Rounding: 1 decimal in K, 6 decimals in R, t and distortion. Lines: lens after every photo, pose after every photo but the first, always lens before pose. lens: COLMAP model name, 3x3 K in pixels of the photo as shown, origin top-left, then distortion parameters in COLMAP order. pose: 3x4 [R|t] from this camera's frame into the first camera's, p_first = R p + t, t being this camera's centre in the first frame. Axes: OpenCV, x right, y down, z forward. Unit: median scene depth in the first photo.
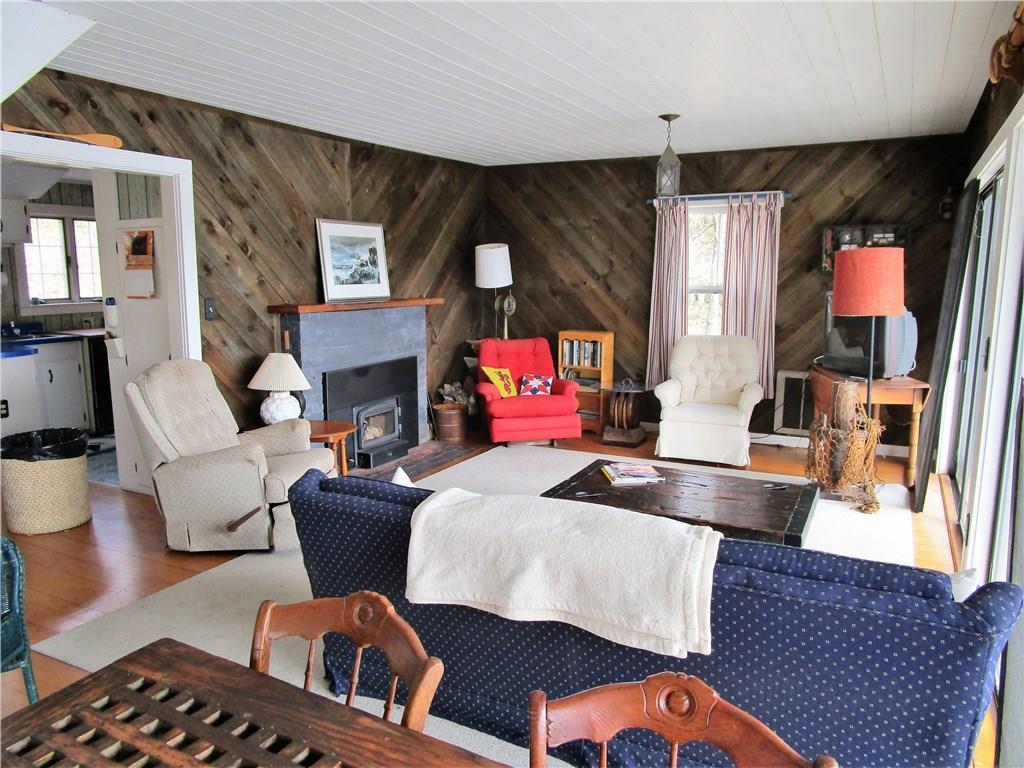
lens RADIAL K [[725.6, 0, 508.1], [0, 725.6, 389.3], [0, 0, 1]] dist [-0.034035, 0.018757]
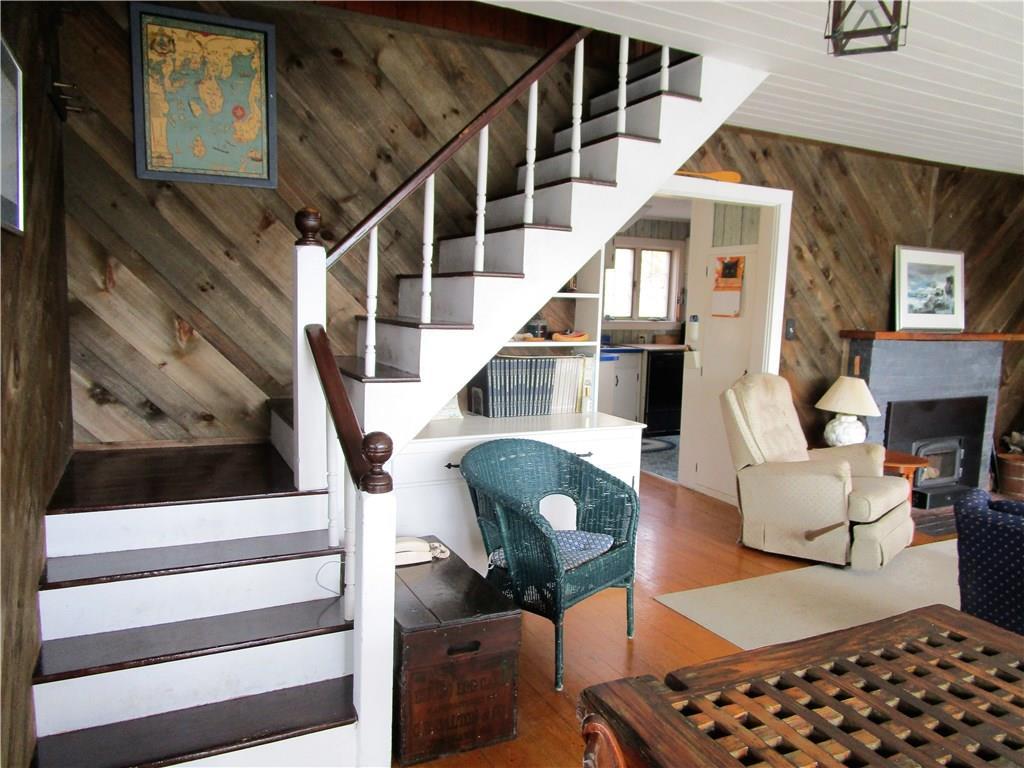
lens RADIAL K [[725.6, 0, 520.4], [0, 725.6, 385.7], [0, 0, 1]] dist [-0.034035, 0.018757]
pose [[0.813100, 0.094744, -0.574362, -0.110043], [-0.123278, 0.992313, -0.010833, 0.028799], [0.568921, 0.079615, 0.818530, -0.081288]]
